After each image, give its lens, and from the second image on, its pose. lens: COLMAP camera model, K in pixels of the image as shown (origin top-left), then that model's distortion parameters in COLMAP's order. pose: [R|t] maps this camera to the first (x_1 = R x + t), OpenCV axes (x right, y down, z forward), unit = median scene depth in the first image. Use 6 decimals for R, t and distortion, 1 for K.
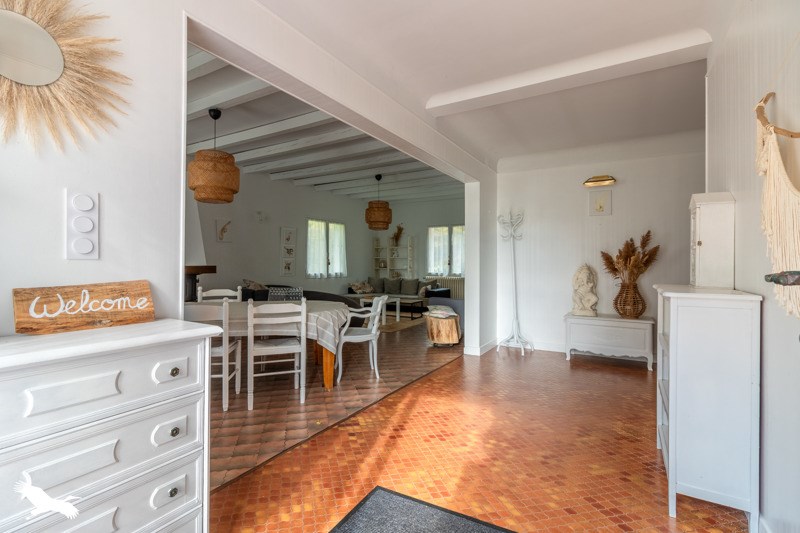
lens RADIAL K [[390.4, 0, 397.5], [0, 390.4, 267.6], [0, 0, 1]] dist [0.000909, 0.000219]
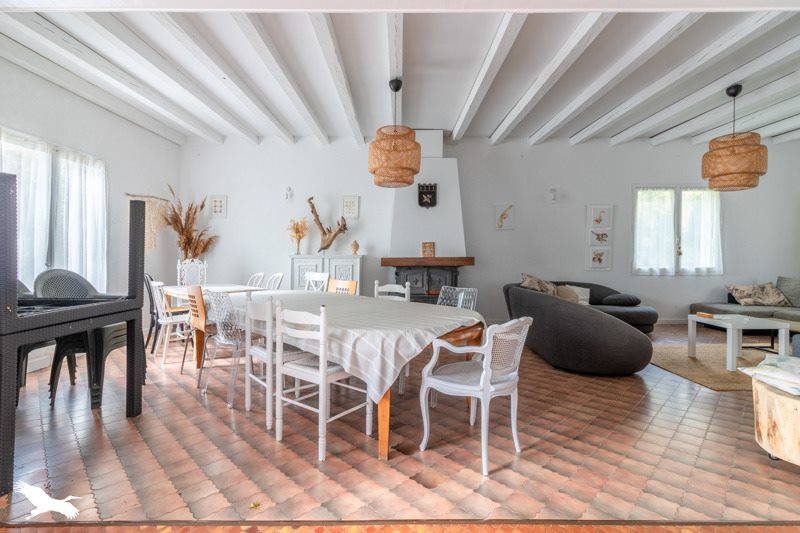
lens RADIAL K [[390.4, 0, 399.2], [0, 390.4, 259.6], [0, 0, 1]] dist [0.000909, 0.000219]
pose [[0.508650, 0.006573, -0.860948, 0.212772], [-0.003252, 0.999978, 0.005713, -0.003513], [0.860967, -0.000106, 0.508661, 0.401790]]
